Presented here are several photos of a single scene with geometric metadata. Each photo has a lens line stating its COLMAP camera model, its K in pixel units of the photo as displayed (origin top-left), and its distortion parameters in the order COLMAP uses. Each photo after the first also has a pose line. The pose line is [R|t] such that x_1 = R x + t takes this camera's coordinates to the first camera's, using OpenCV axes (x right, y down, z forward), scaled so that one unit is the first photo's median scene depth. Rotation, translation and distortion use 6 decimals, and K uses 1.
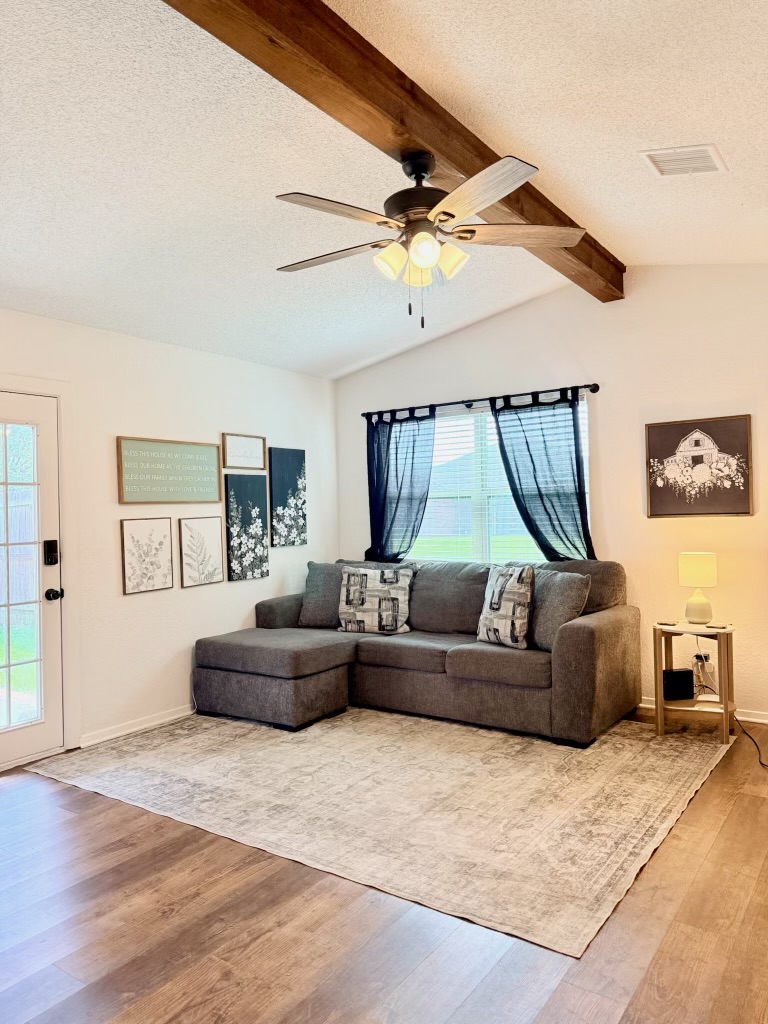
lens RADIAL K [[737.9, 0, 370.3], [0, 737.9, 514.6], [0, 0, 1]] dist [0.031741, -0.053363]
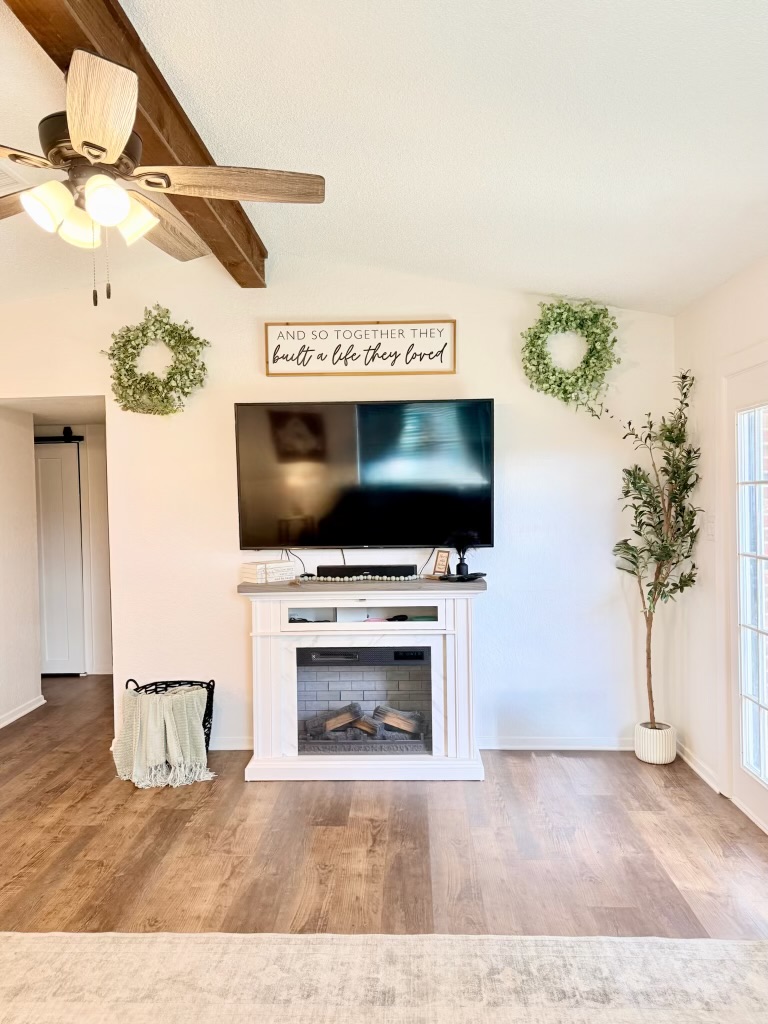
lens RADIAL K [[770.0, 0, 368.5], [0, 770.0, 508.5], [0, 0, 1]] dist [0.009168, -0.011057]
pose [[-0.838066, 0.048821, -0.543380, 0.270964], [0.035884, 0.998764, 0.034391, -0.069748], [0.544388, 0.009323, -0.838782, 1.790353]]
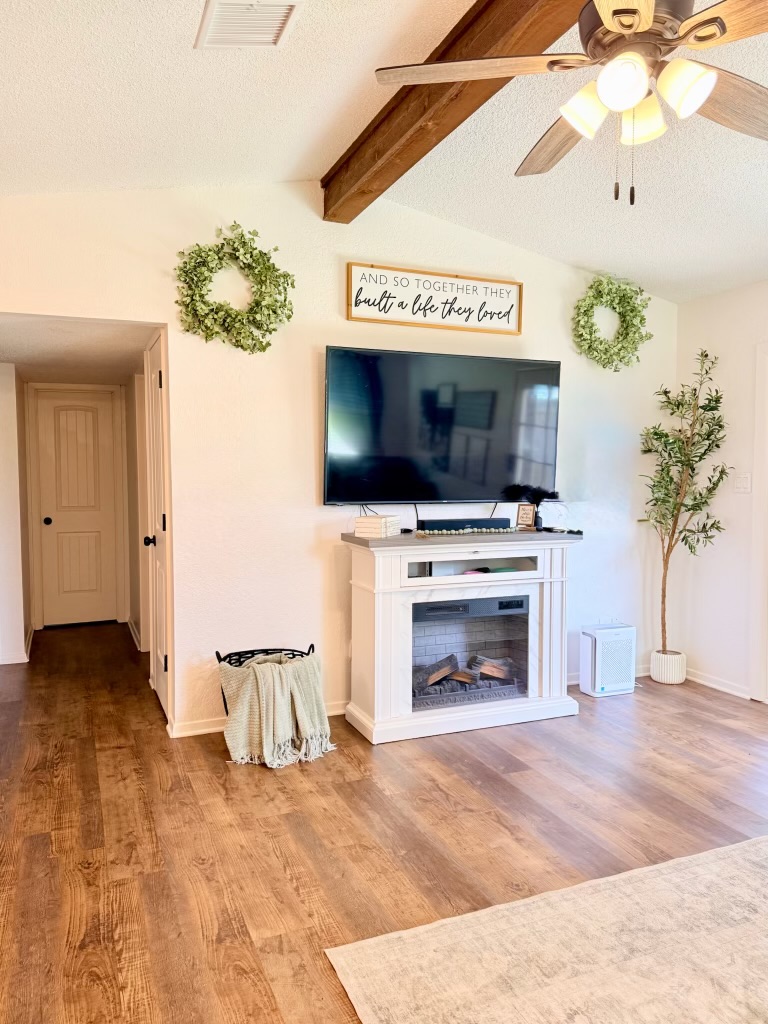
lens RADIAL K [[737.9, 0, 370.3], [0, 737.9, 514.6], [0, 0, 1]] dist [0.031741, -0.053363]
pose [[-0.538293, 0.075754, -0.839346, 0.767501], [0.012367, 0.996555, 0.082011, -0.037197], [0.842667, 0.033766, -0.537375, 1.166649]]
